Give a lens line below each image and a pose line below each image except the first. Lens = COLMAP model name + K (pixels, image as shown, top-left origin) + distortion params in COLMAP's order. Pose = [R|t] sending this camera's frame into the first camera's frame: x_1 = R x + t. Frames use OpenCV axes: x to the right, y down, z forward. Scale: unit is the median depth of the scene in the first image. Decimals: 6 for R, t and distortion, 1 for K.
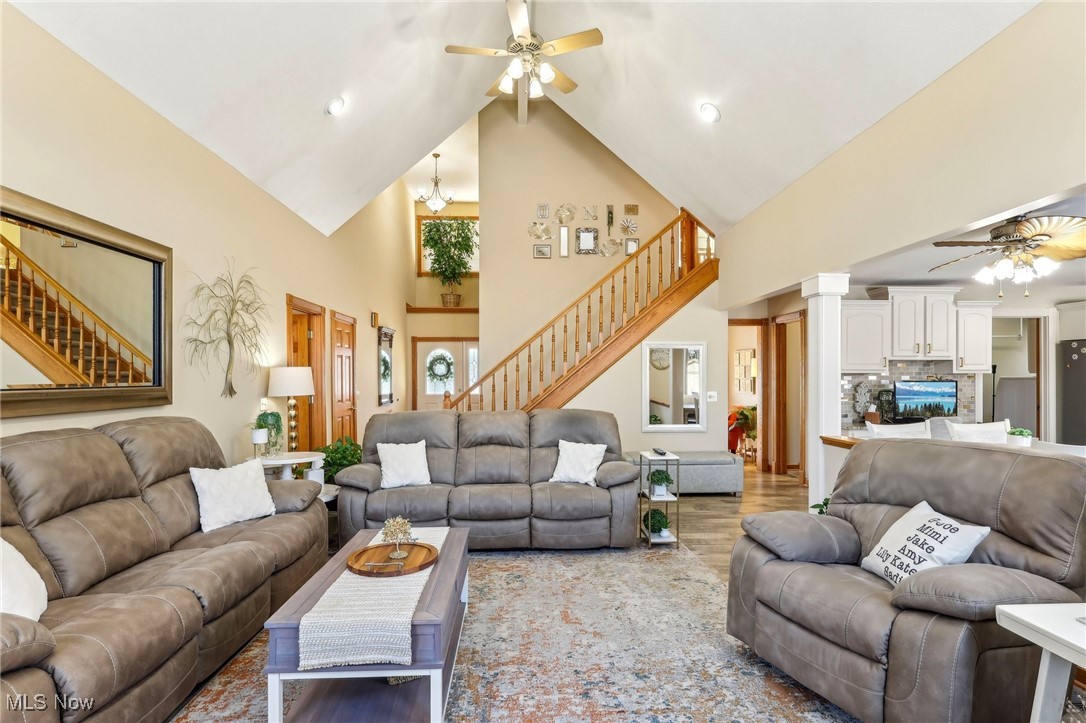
lens RADIAL K [[510.2, 0, 551.7], [0, 510.2, 377.7], [0, 0, 1]] dist [-0.000016, 0.002101]
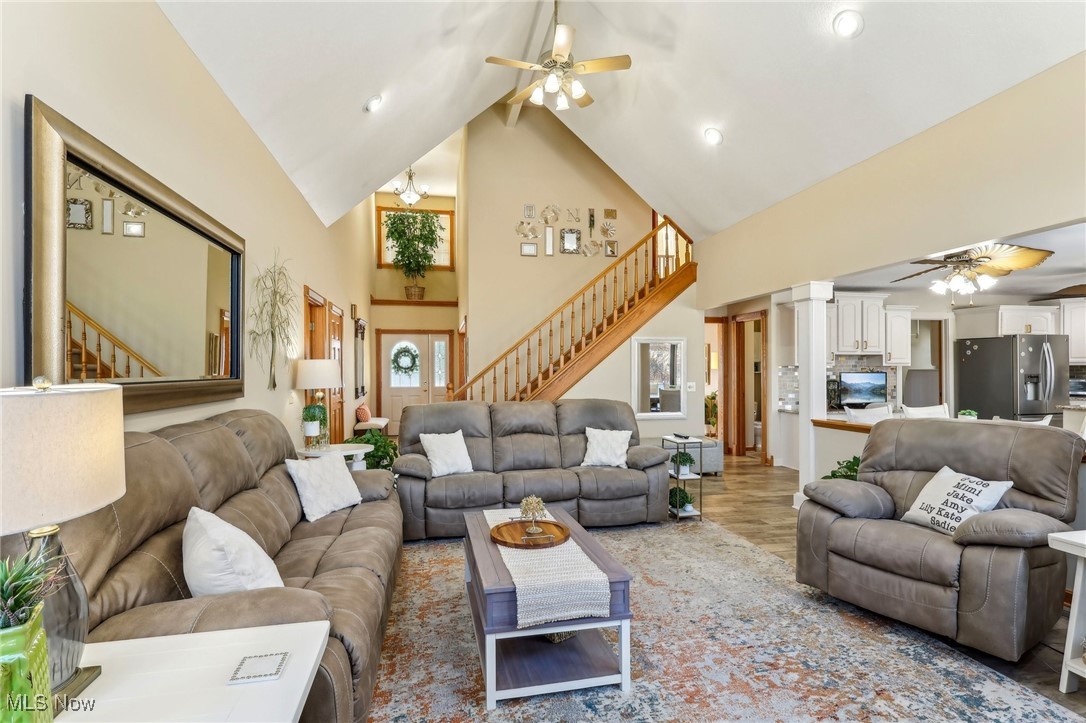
lens RADIAL K [[510.2, 0, 535.2], [0, 510.2, 367.4], [0, 0, 1]] dist [-0.000016, 0.002101]
pose [[0.986595, -0.000160, 0.163190, -0.297261], [0.001056, 0.999985, -0.005401, 0.000239], [-0.163187, 0.005501, 0.986580, -0.058047]]
